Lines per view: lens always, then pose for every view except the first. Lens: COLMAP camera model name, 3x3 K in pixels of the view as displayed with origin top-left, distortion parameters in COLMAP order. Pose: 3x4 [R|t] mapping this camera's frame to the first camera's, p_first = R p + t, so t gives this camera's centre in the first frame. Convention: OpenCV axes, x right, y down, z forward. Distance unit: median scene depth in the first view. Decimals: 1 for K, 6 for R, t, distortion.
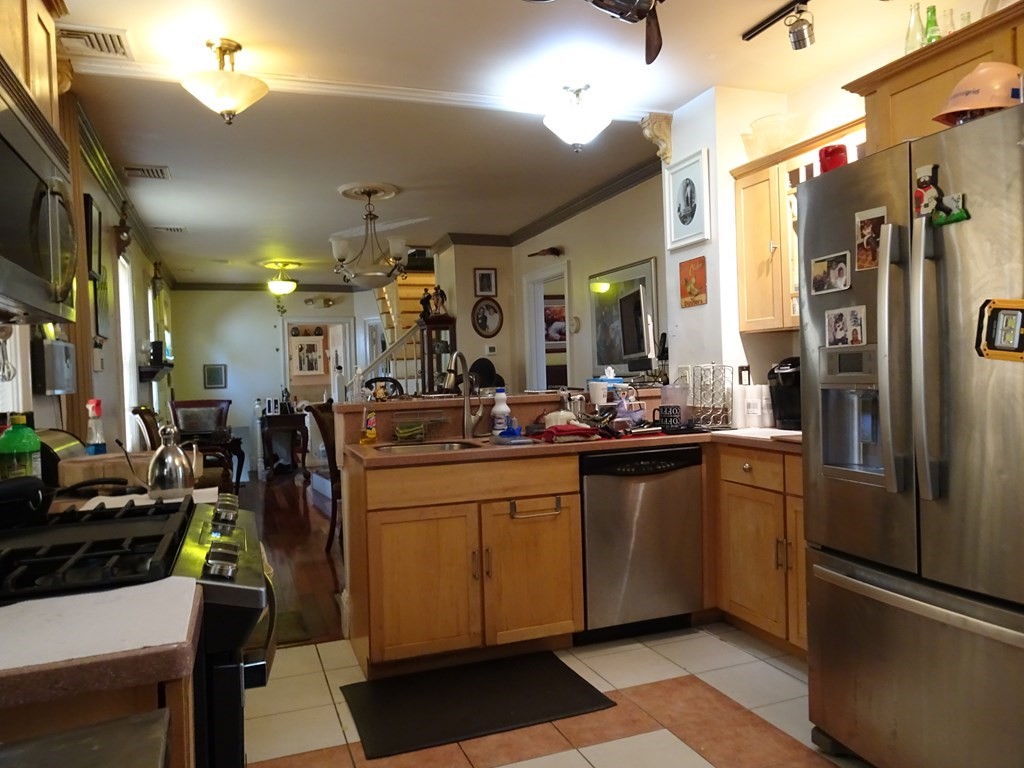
lens RADIAL K [[736.8, 0, 512.0], [0, 736.8, 384.0], [0, 0, 1]] dist [0.000874, -0.001415]
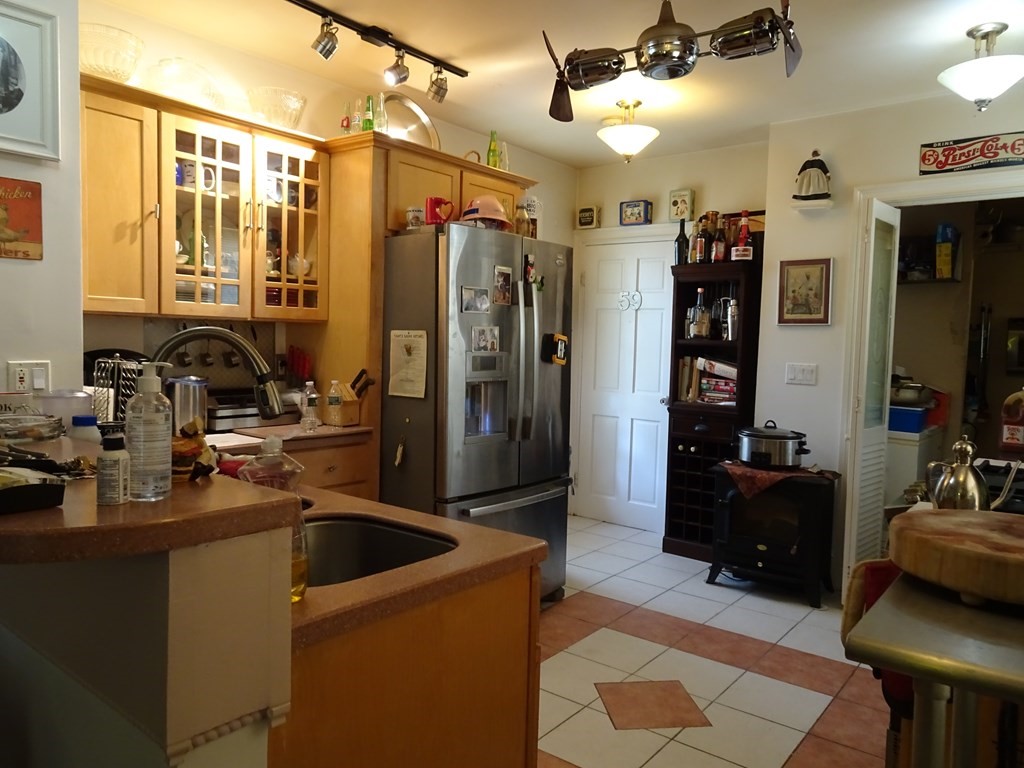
lens RADIAL K [[736.8, 0, 512.0], [0, 736.8, 384.0], [0, 0, 1]] dist [0.000874, -0.001415]
pose [[-0.513116, -0.026851, 0.857899, -0.822758], [0.008947, 0.999289, 0.036627, -0.039924], [-0.858273, 0.026469, -0.512511, 1.671271]]
